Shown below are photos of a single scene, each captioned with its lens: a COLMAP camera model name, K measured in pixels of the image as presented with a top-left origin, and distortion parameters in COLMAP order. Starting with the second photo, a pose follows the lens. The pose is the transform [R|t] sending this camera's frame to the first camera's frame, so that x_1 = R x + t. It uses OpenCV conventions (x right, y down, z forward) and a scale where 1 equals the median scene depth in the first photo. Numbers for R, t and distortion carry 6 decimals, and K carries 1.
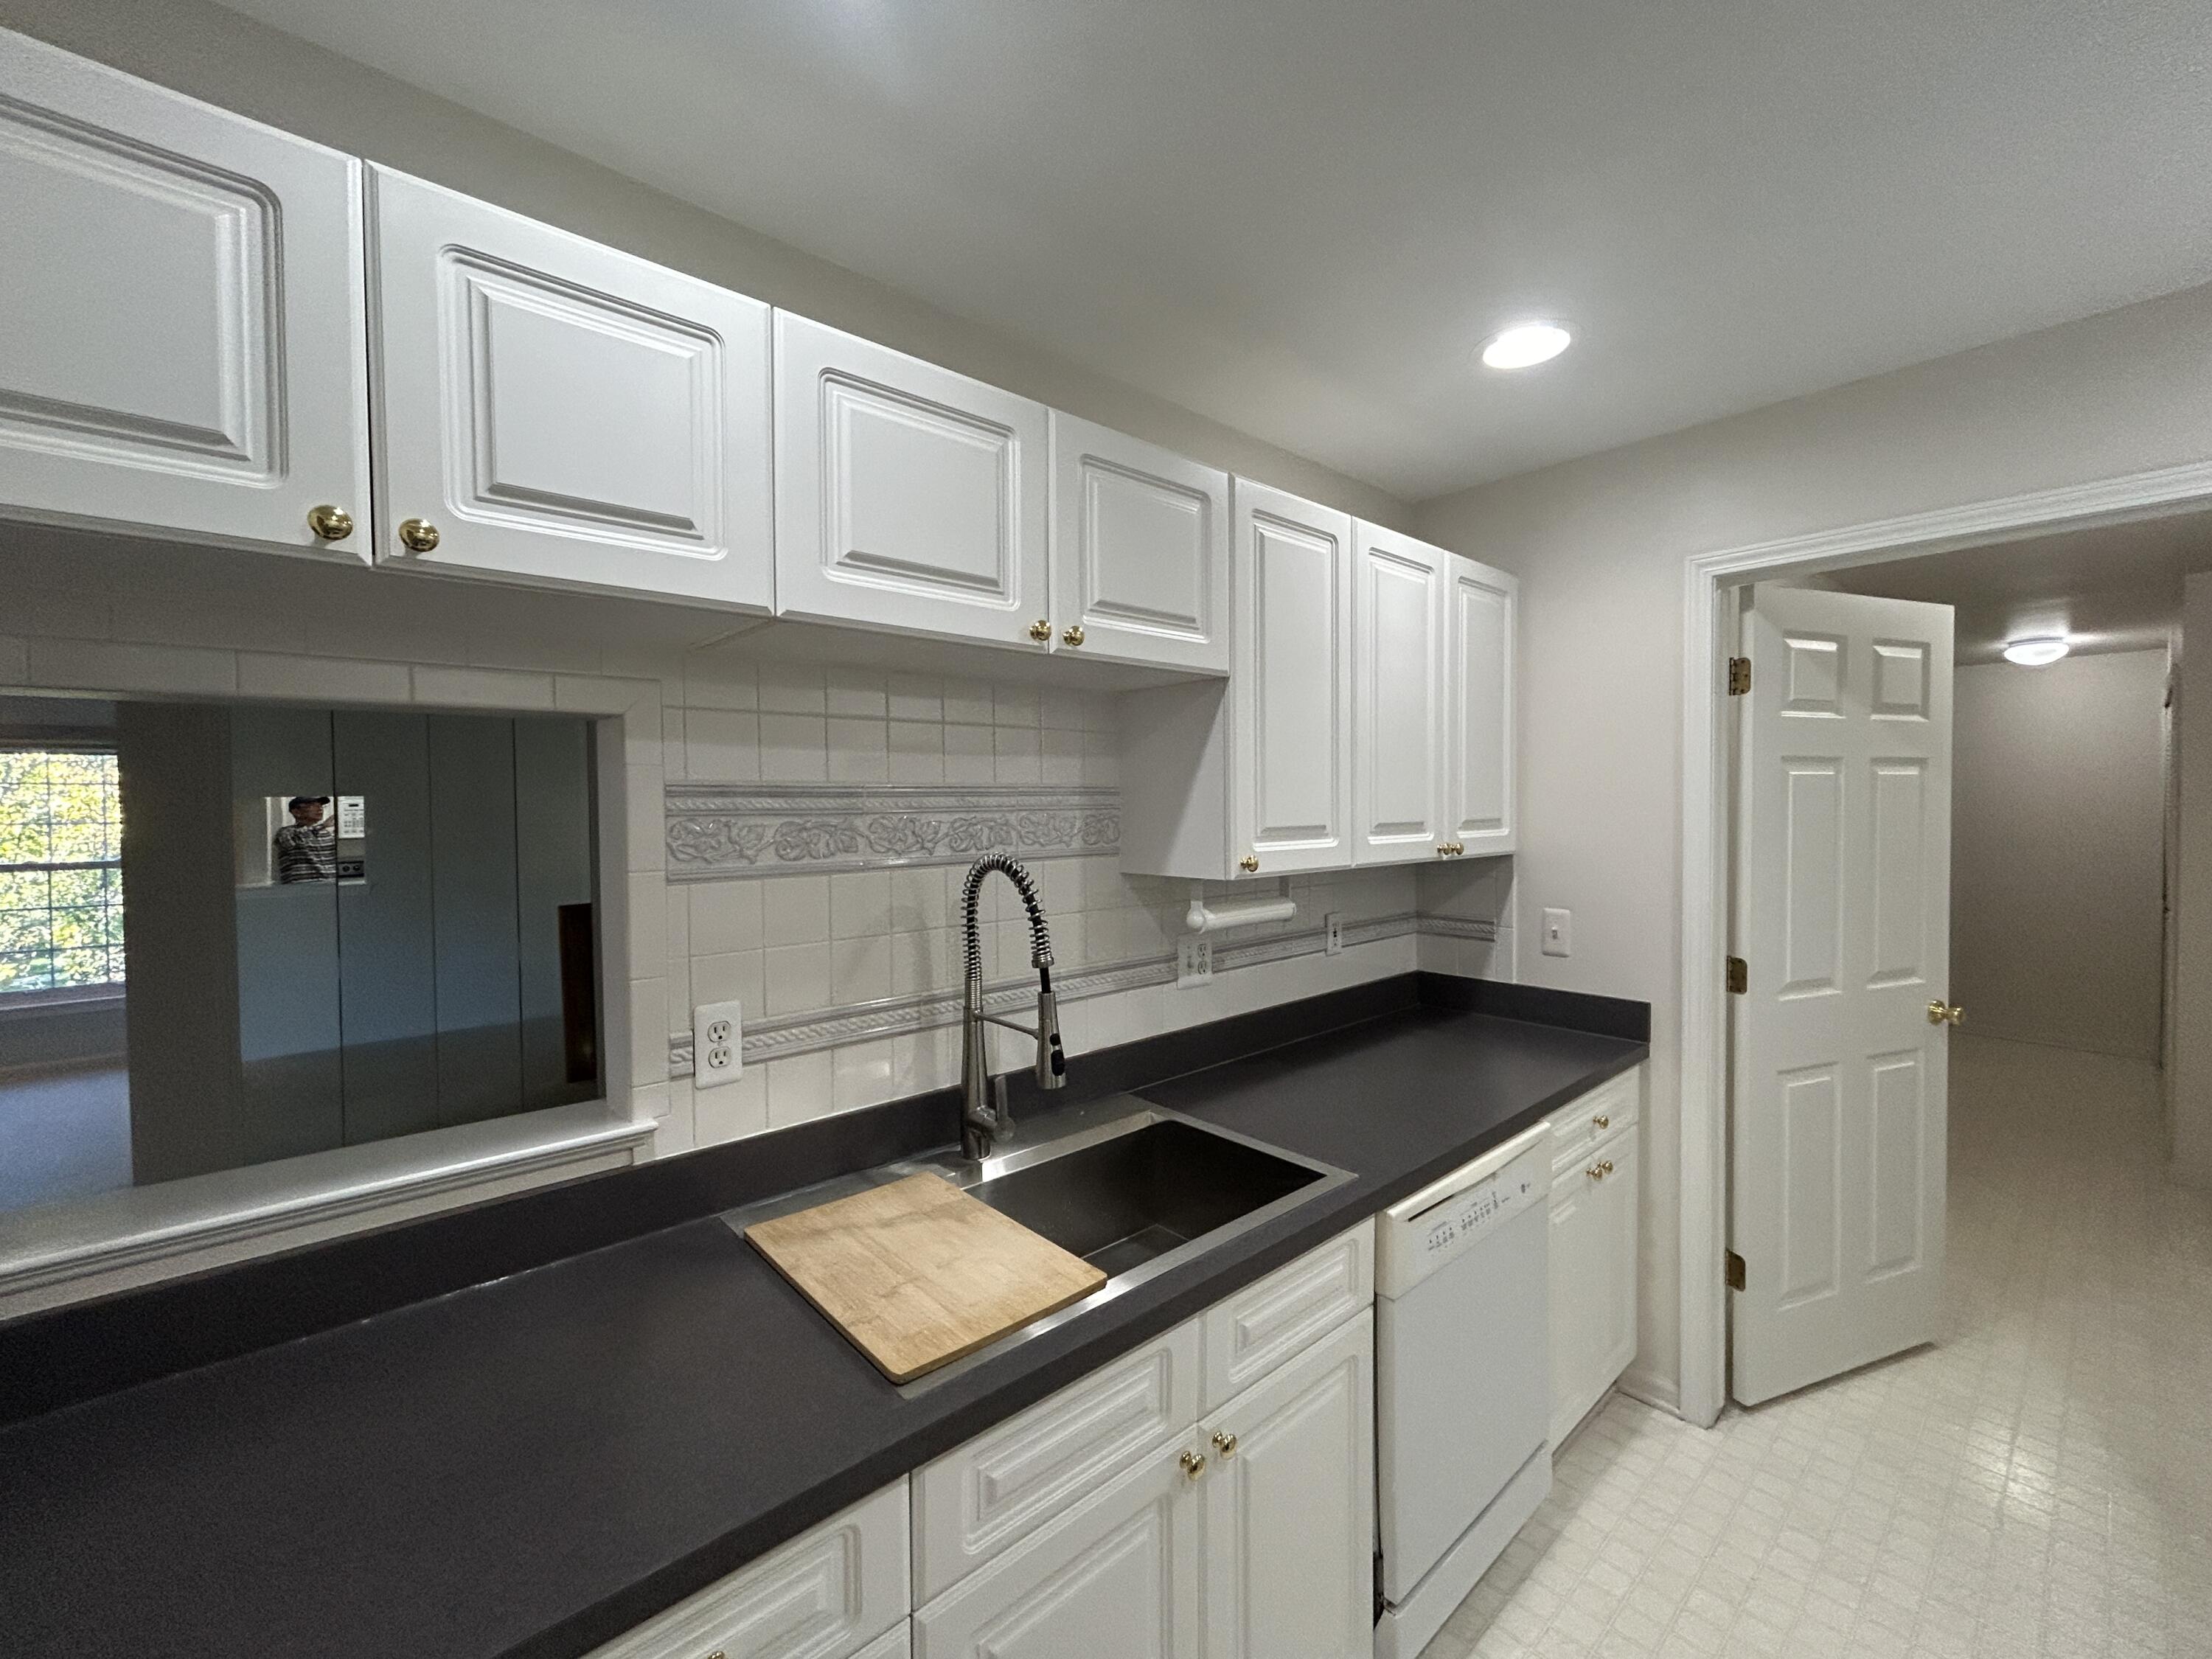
lens RADIAL K [[899.1, 0, 1106.0], [0, 899.1, 829.5], [0, 0, 1]] dist [0.003245, -0.000025]
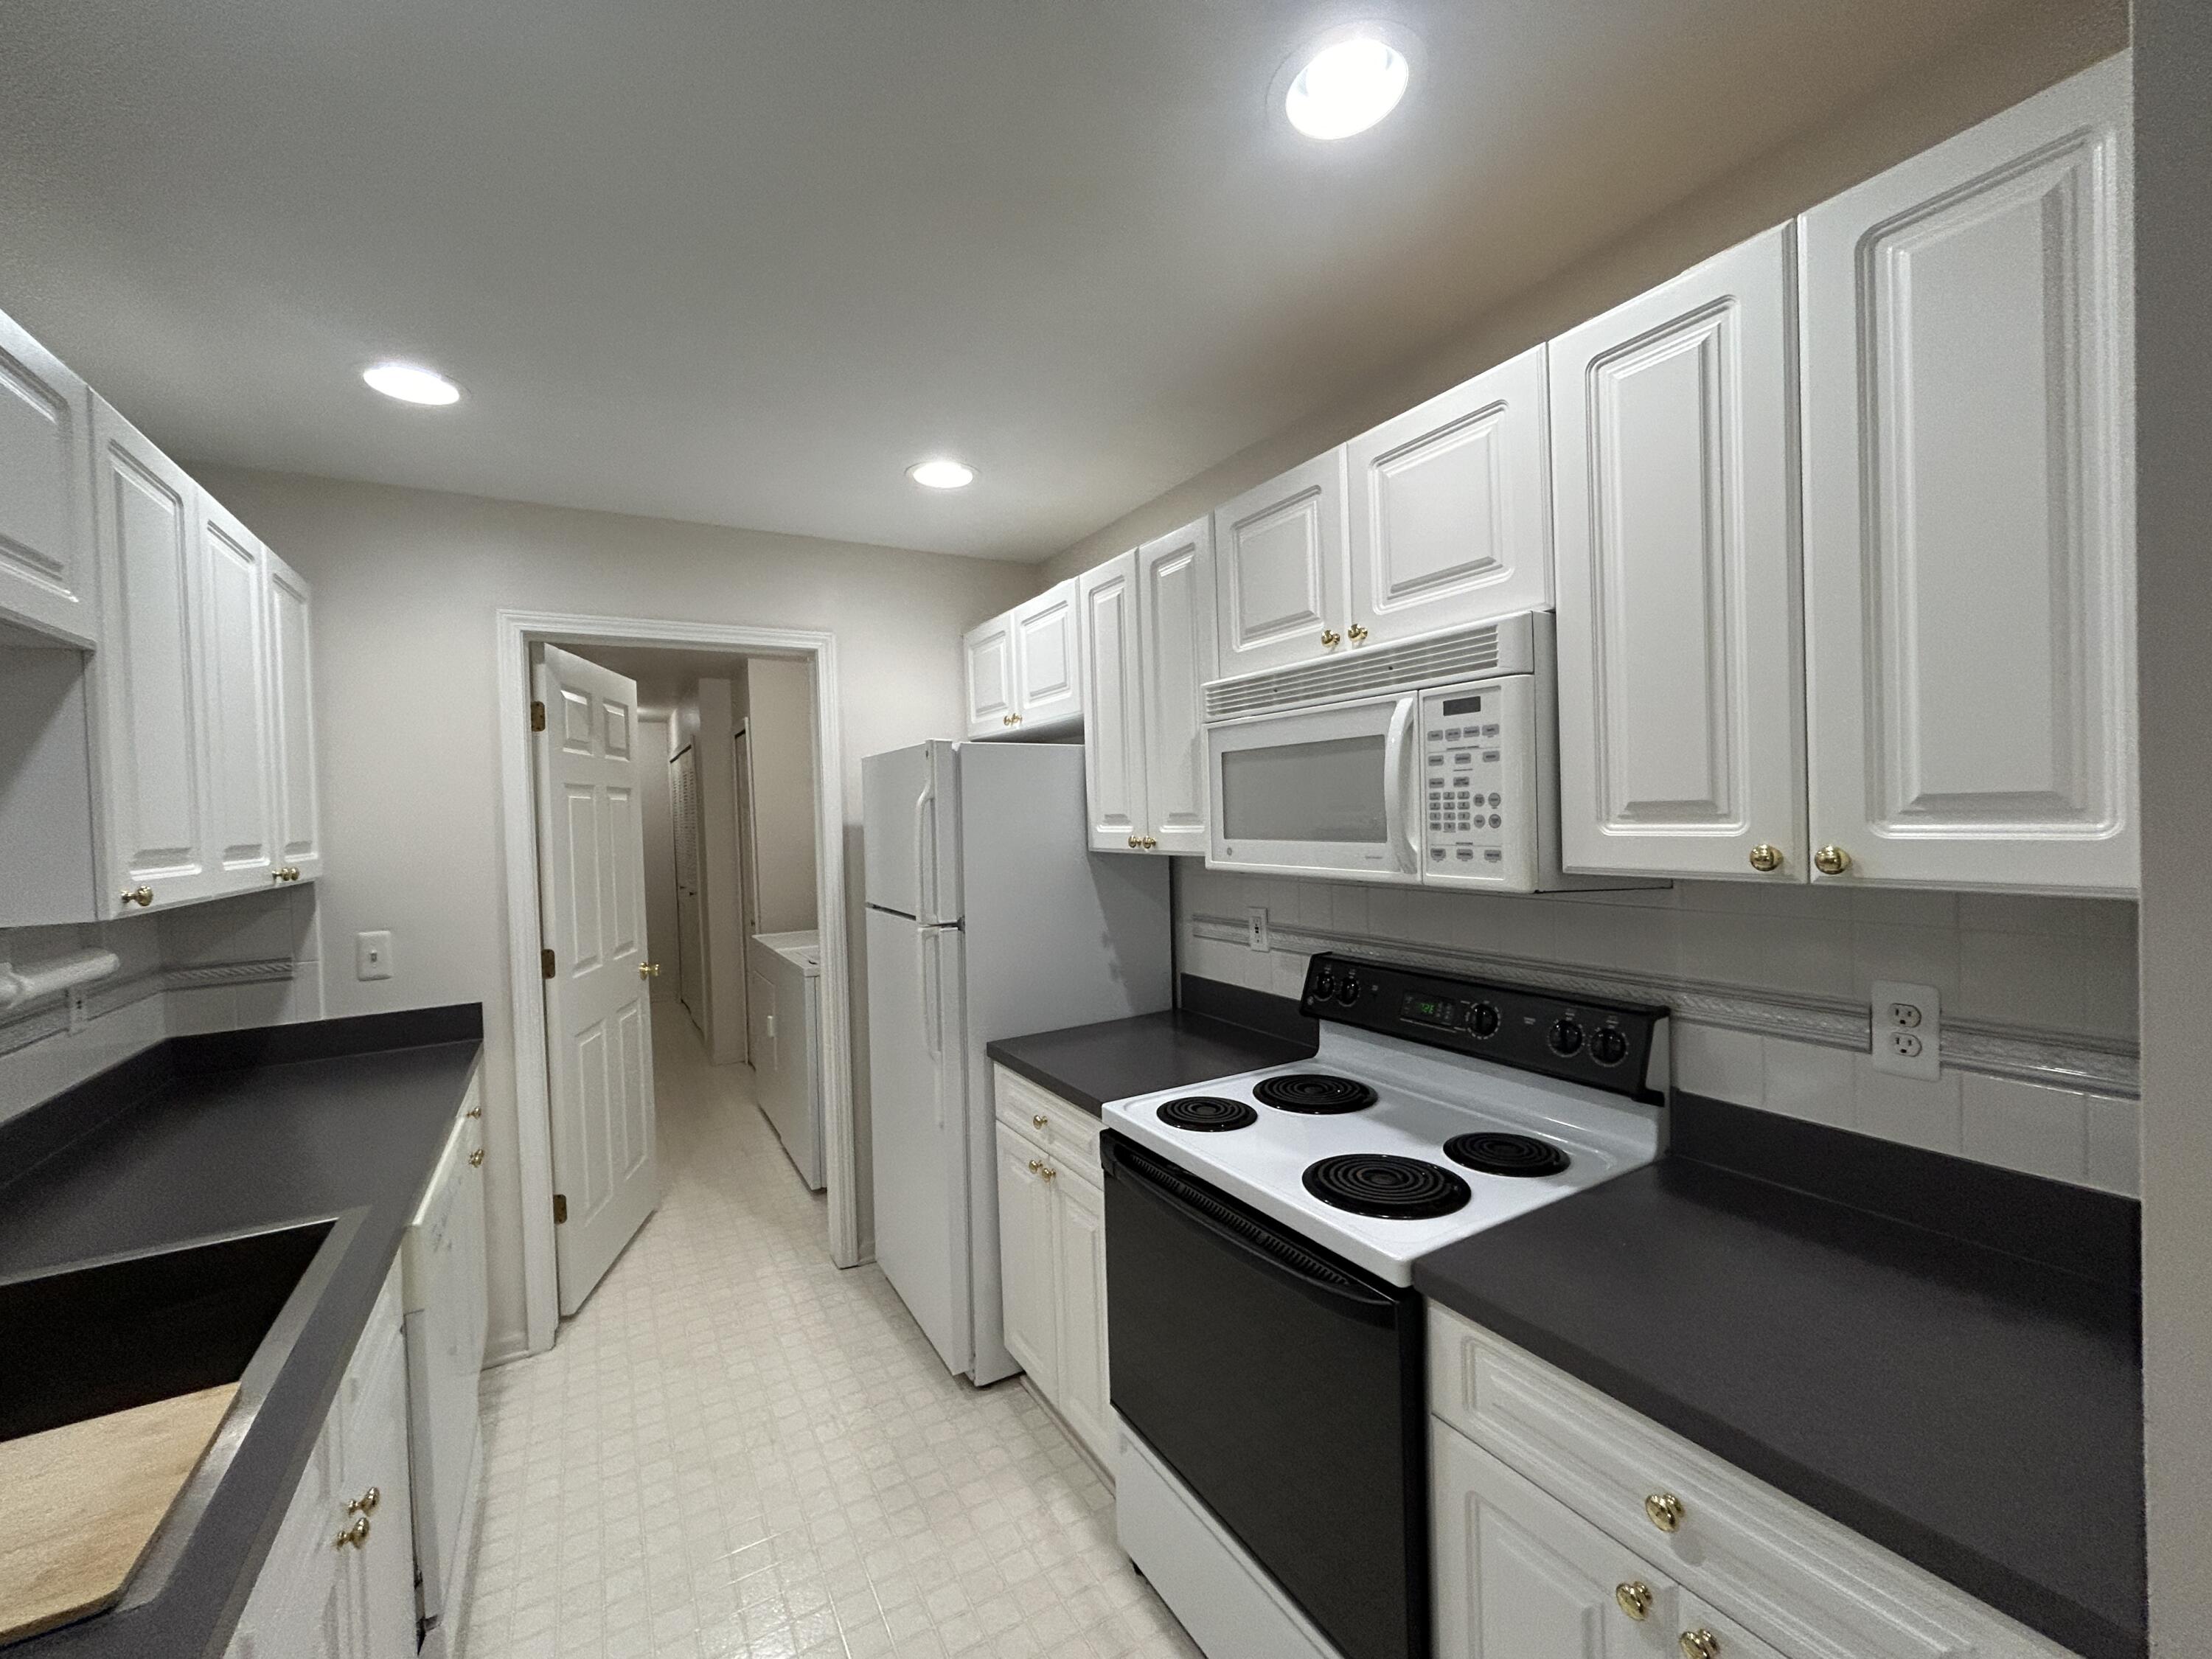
lens RADIAL K [[899.1, 0, 1106.0], [0, 899.1, 829.5], [0, 0, 1]] dist [0.003245, -0.000025]
pose [[0.190079, -0.018683, 0.981591, -0.339816], [0.058803, 0.998241, 0.007613, 0.018167], [-0.980006, 0.056274, 0.190843, 0.024885]]
